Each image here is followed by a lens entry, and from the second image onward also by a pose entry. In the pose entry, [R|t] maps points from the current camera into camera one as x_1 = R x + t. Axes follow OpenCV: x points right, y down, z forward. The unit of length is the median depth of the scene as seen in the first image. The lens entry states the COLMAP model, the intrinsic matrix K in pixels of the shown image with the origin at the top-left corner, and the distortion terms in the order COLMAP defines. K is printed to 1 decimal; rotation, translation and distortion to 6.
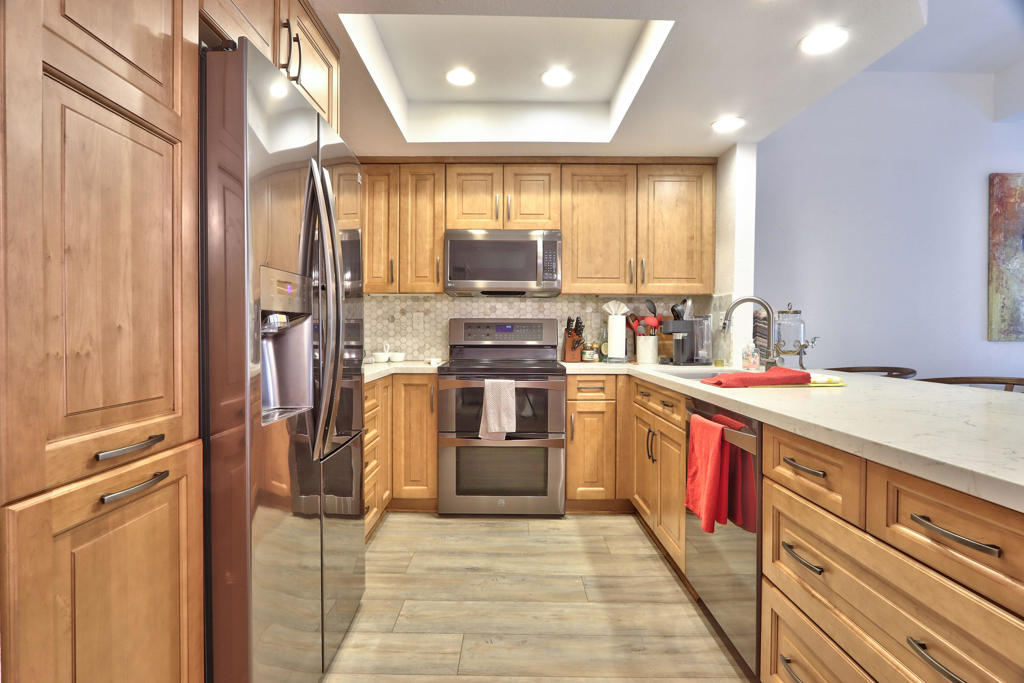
lens RADIAL K [[497.4, 0, 512.0], [0, 497.4, 341.5], [0, 0, 1]] dist [-0.001145, -0.000126]
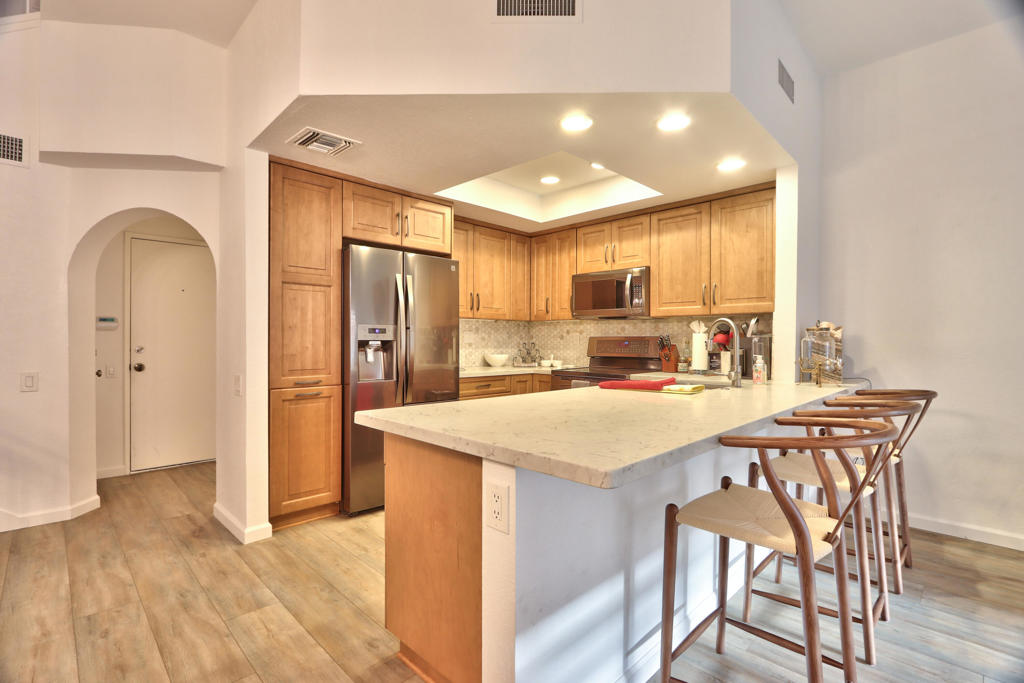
lens RADIAL K [[477.1, 0, 512.0], [0, 477.1, 348.2], [0, 0, 1]] dist [0.000000, -0.000011]
pose [[0.709434, 0.009344, -0.704710, 0.700806], [-0.015093, 0.999884, -0.001936, -0.009570], [0.704611, 0.012010, 0.709493, -0.093036]]
